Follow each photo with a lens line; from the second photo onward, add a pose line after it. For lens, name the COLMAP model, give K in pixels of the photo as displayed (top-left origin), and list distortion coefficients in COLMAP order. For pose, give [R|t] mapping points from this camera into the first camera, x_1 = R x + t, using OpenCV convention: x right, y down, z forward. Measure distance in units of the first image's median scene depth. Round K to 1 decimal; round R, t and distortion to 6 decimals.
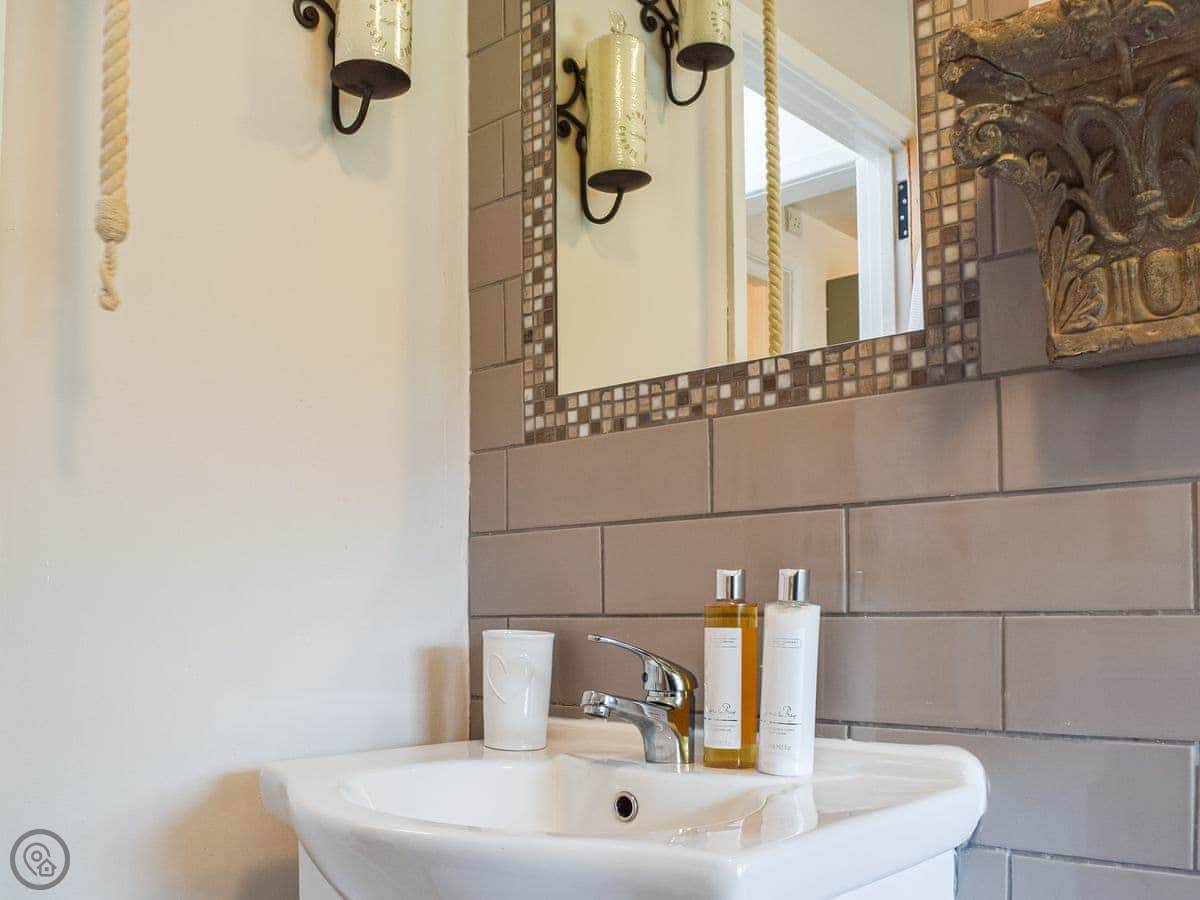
lens RADIAL K [[1116.9, 0, 600.2], [0, 1116.9, 596.0], [0, 0, 1]] dist [-0.057933, 0.007218]
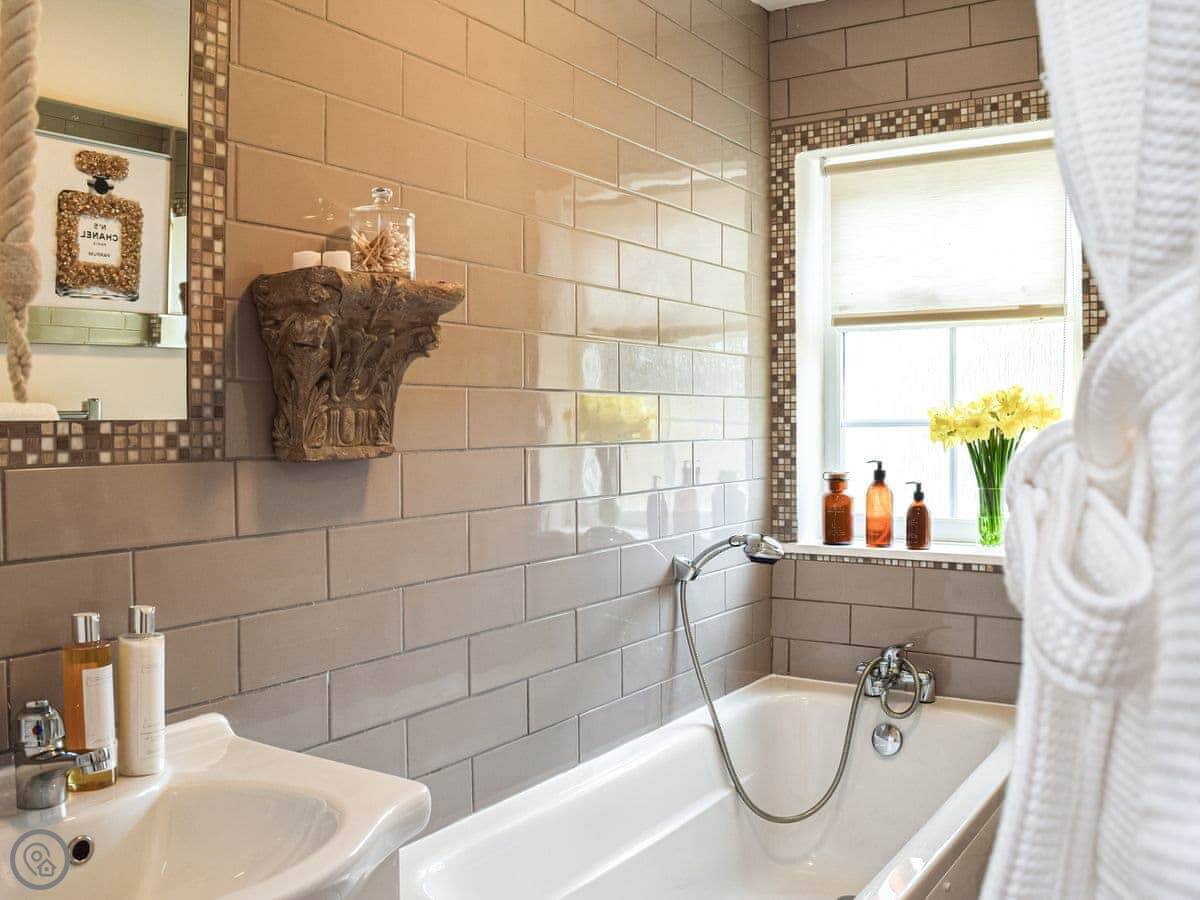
lens RADIAL K [[1069.5, 0, 600.0], [0, 1069.5, 450.0], [0, 0, 1]] dist [-0.099453, 0.011452]
pose [[-0.140784, -0.015857, 0.989913, -1.060467], [-0.002450, 0.999874, 0.015668, -0.221225], [-0.990037, -0.000219, -0.140805, 0.667356]]
